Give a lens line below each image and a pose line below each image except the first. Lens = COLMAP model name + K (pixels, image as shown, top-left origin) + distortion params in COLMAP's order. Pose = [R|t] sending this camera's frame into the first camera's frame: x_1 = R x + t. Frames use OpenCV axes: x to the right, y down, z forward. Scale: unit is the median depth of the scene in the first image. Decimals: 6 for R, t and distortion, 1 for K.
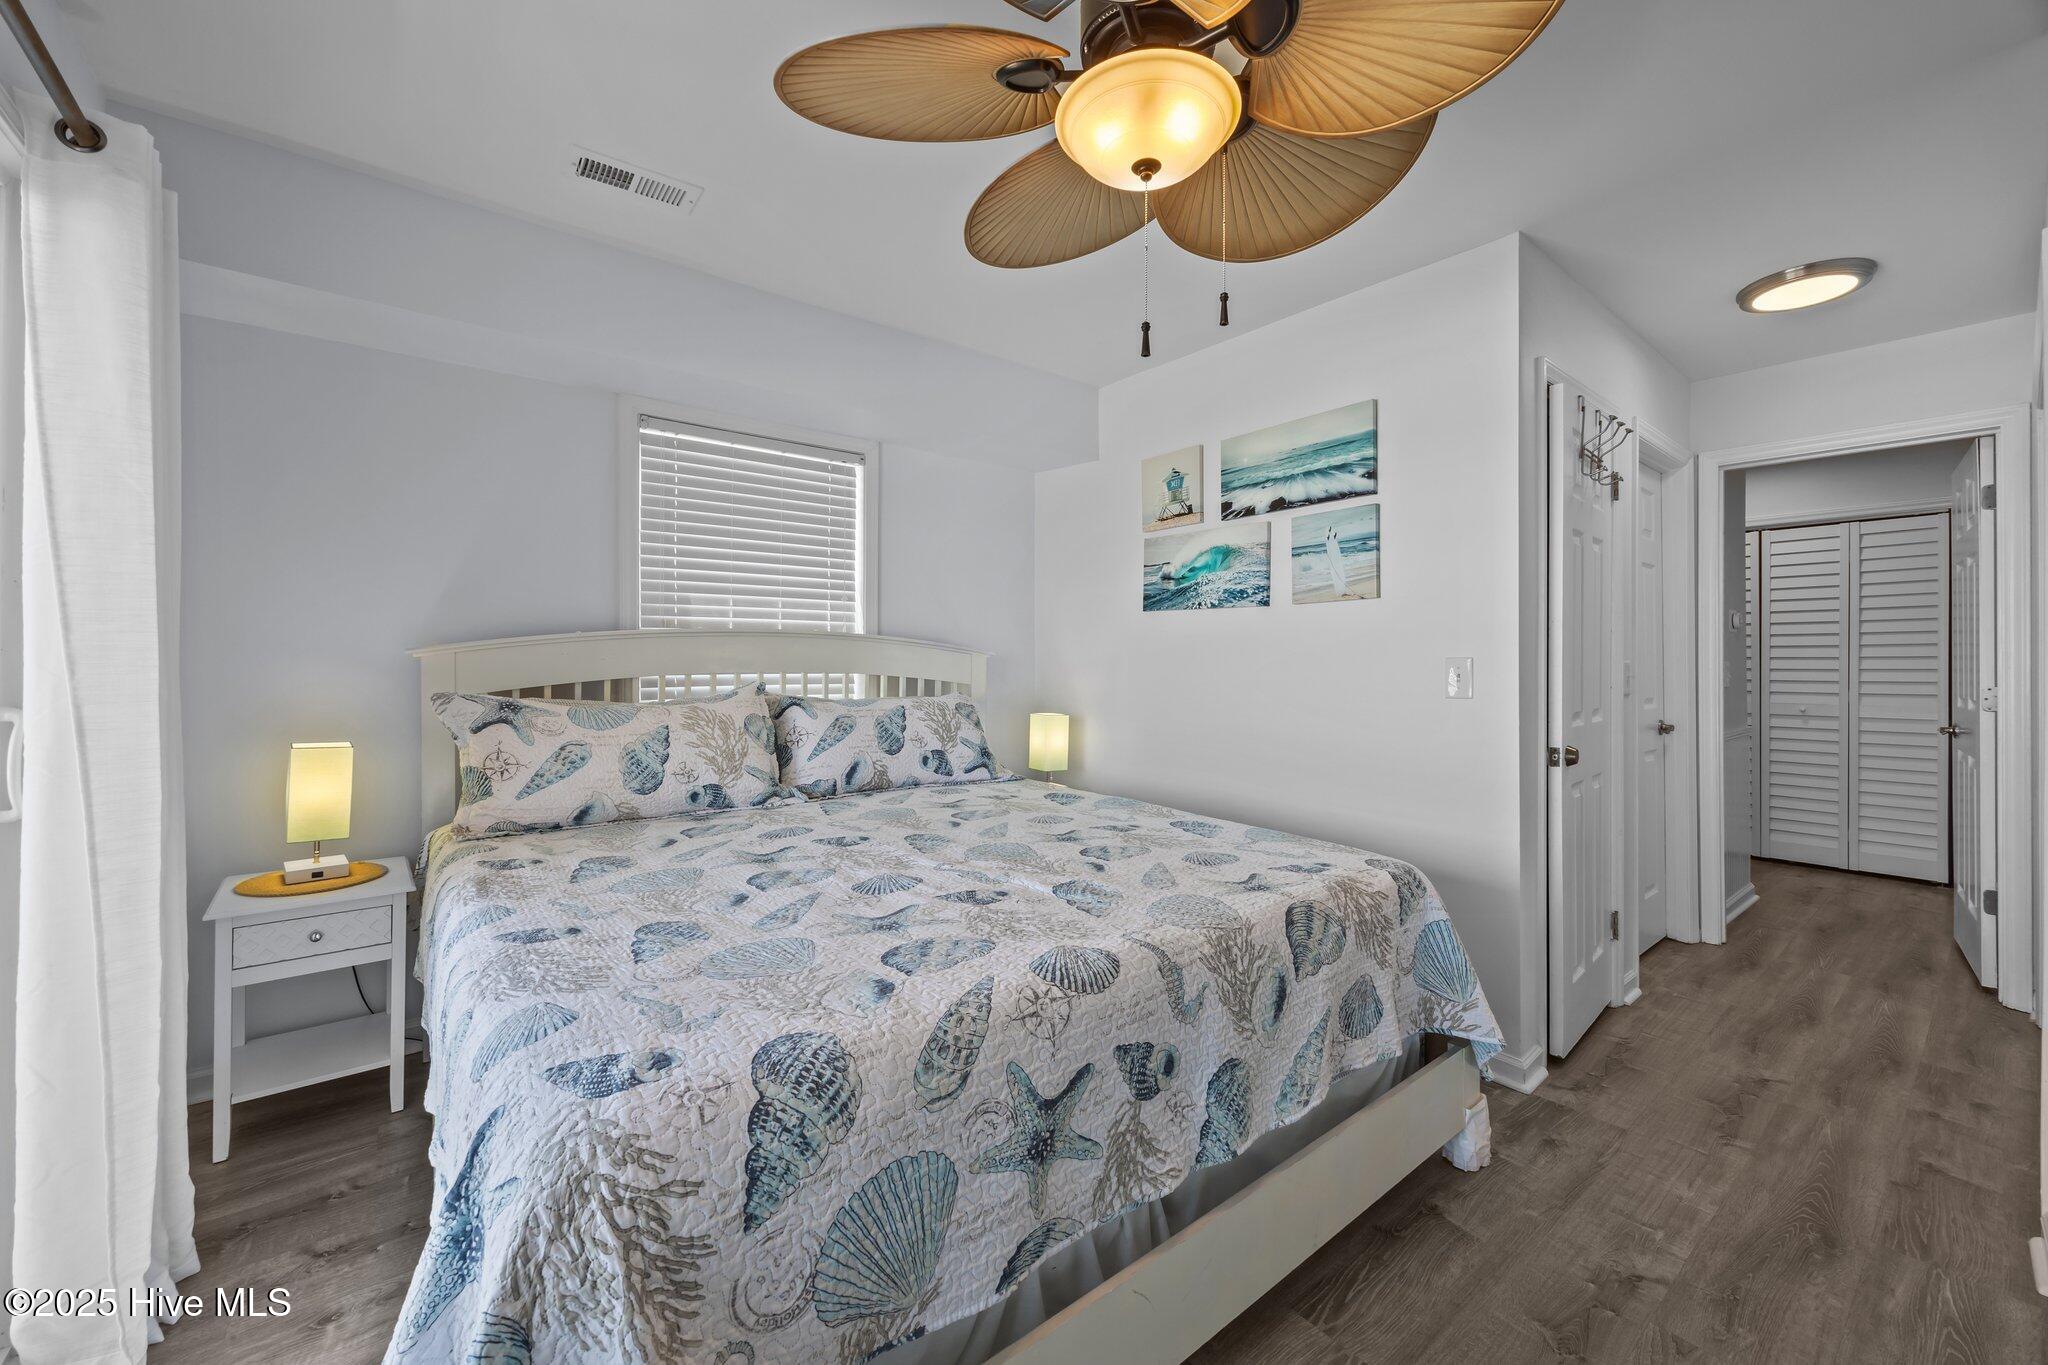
lens RADIAL K [[800.3, 0, 1026.8], [0, 800.3, 655.2], [0, 0, 1]] dist [-0.000496, 0.000053]
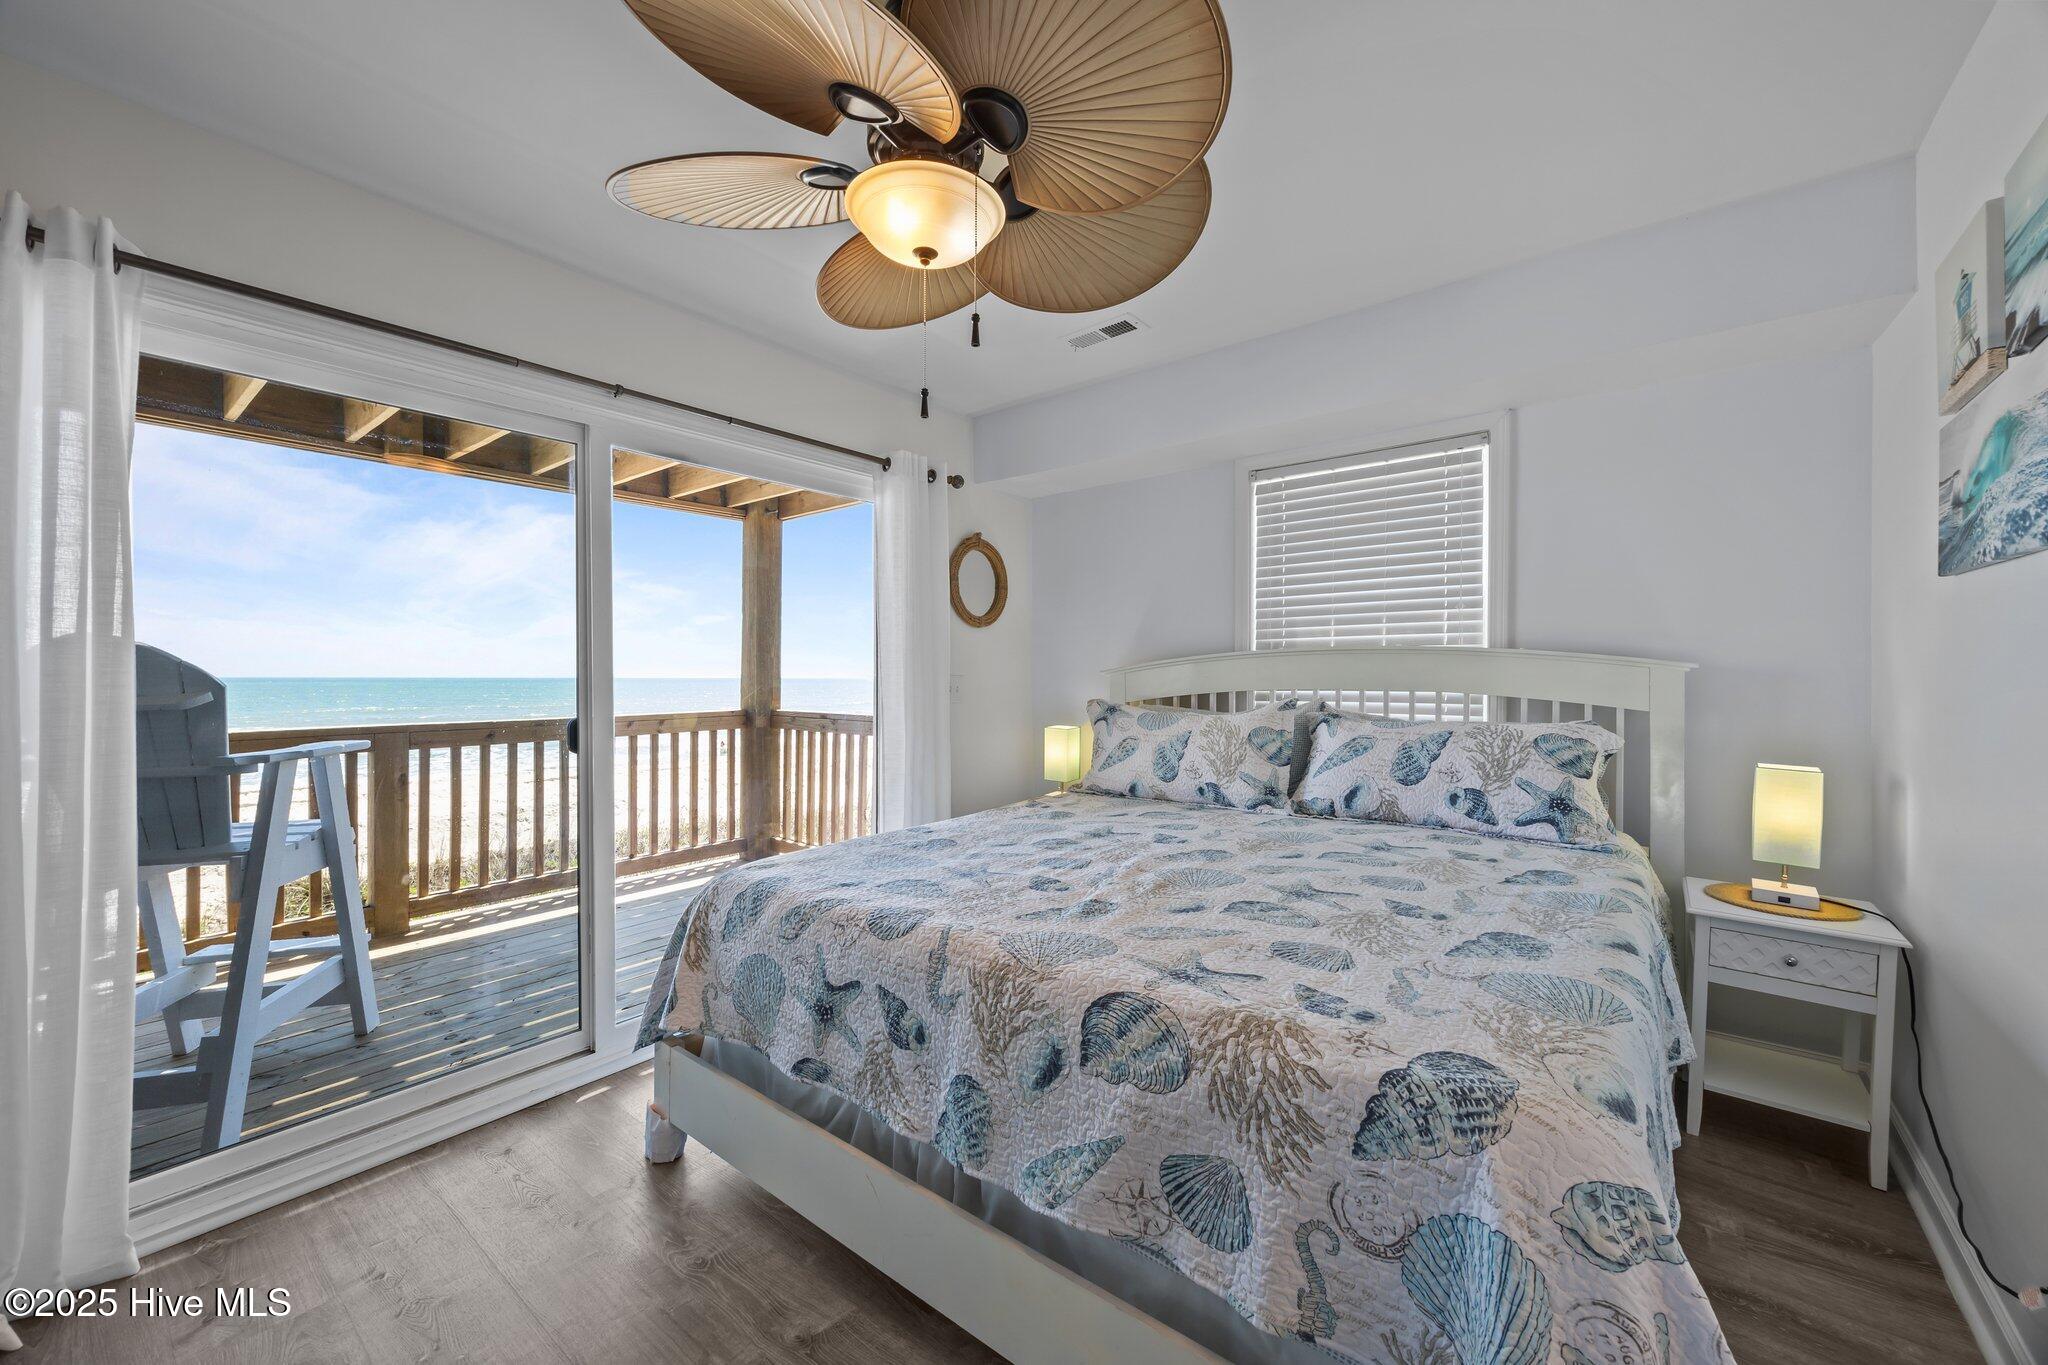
lens RADIAL K [[793.7, 0, 1023.1], [0, 793.7, 674.4], [0, 0, 1]] dist [-0.001433, -0.000086]
pose [[0.217194, -0.005138, -0.976115, 0.659314], [0.011661, 0.999928, -0.002669, 0.000639], [0.976059, -0.010803, 0.217238, 0.450958]]
